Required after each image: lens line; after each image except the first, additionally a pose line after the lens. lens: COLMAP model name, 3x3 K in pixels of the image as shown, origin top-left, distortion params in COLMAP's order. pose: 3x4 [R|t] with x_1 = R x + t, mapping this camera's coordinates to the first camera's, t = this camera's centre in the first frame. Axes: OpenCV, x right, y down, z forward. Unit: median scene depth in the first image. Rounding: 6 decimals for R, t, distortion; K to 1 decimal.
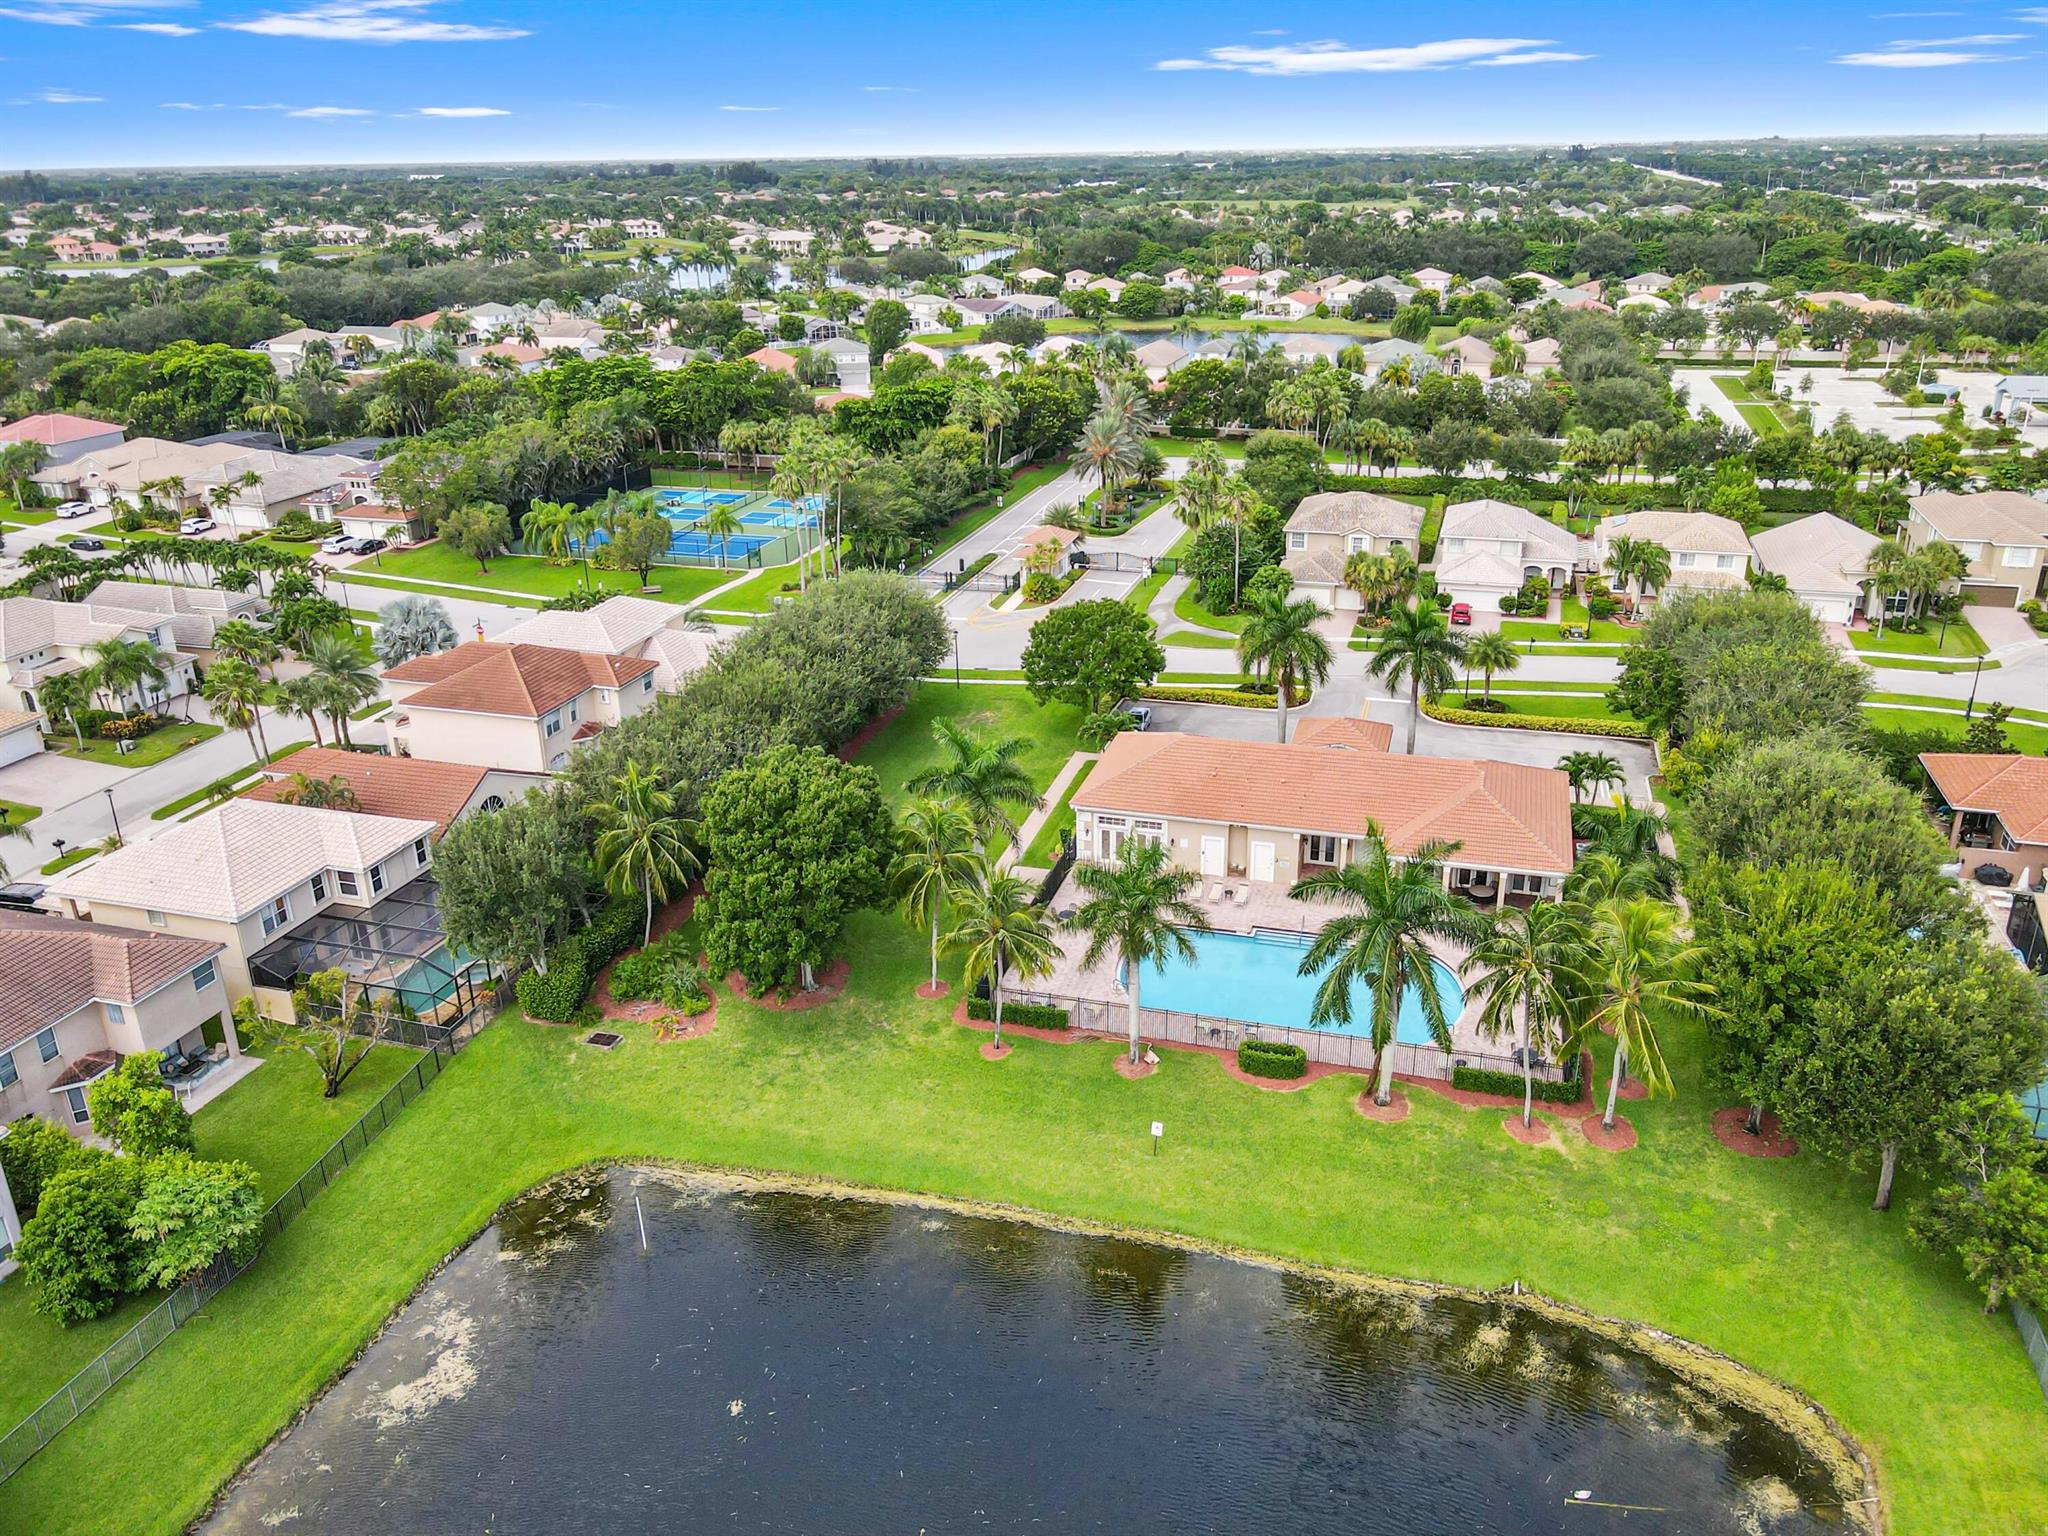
lens RADIAL K [[1500.8, 0, 1029.2], [0, 1500.8, 773.0], [0, 0, 1]] dist [0.003345, 0.008305]
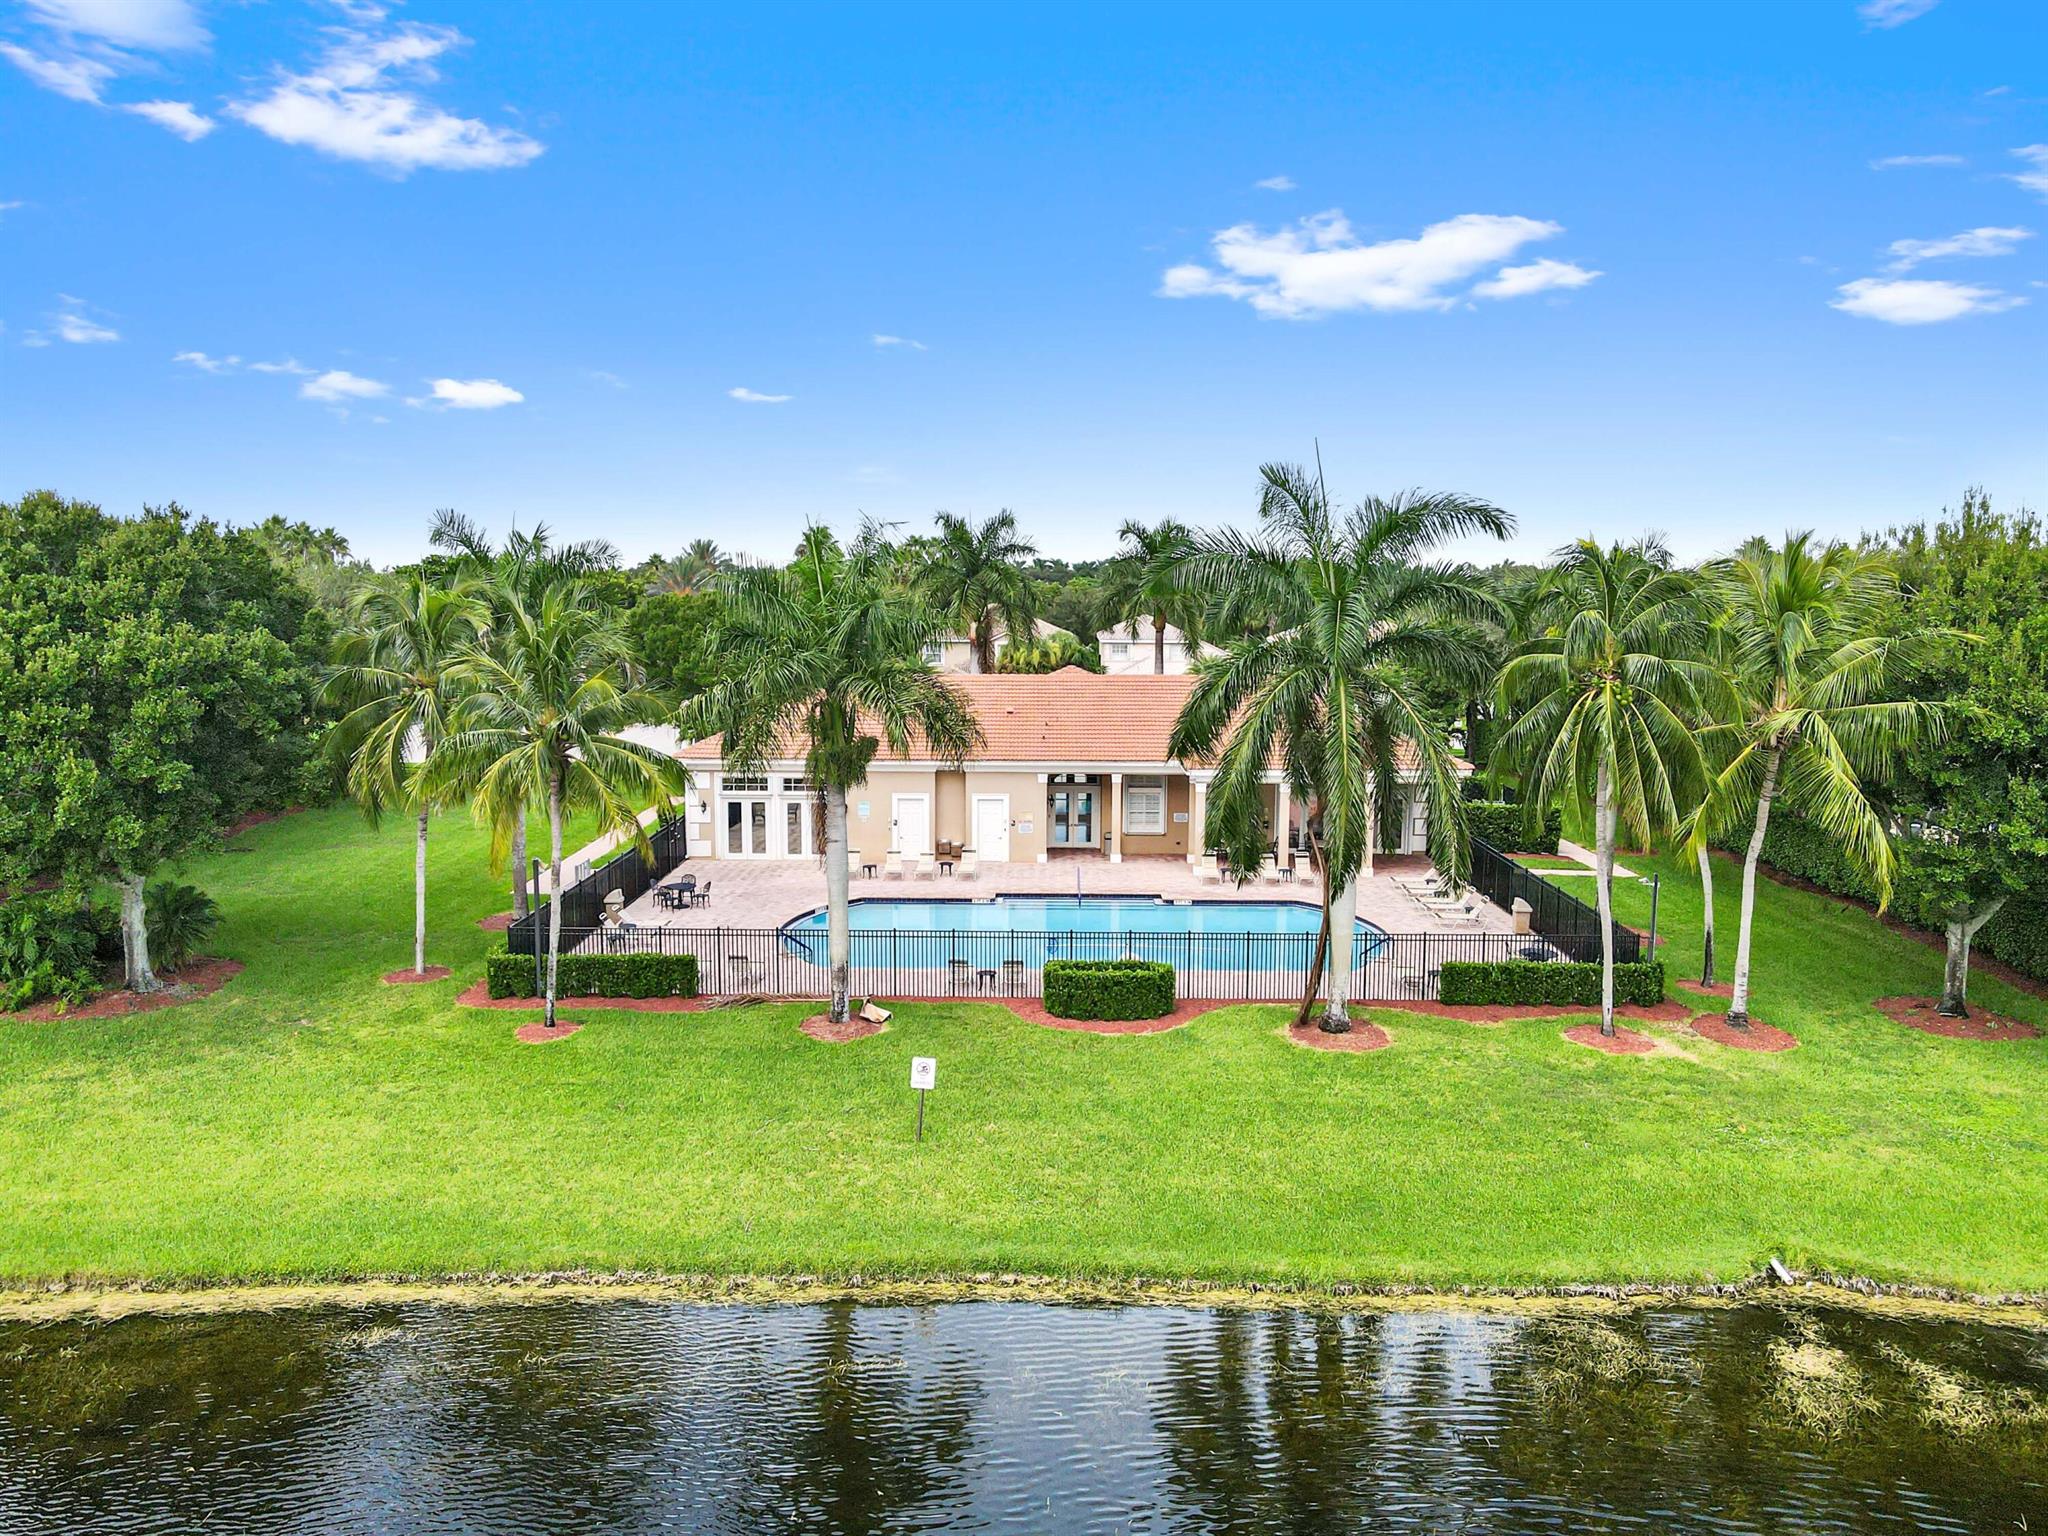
lens RADIAL K [[1500.8, 0, 1013.6], [0, 1500.8, 763.7], [0, 0, 1]] dist [0.003345, 0.008305]
pose [[0.961472, -0.014064, 0.274544, -0.010339], [0.086600, 0.963337, -0.253932, 0.250841], [-0.260908, 0.267924, 0.927440, 0.523291]]
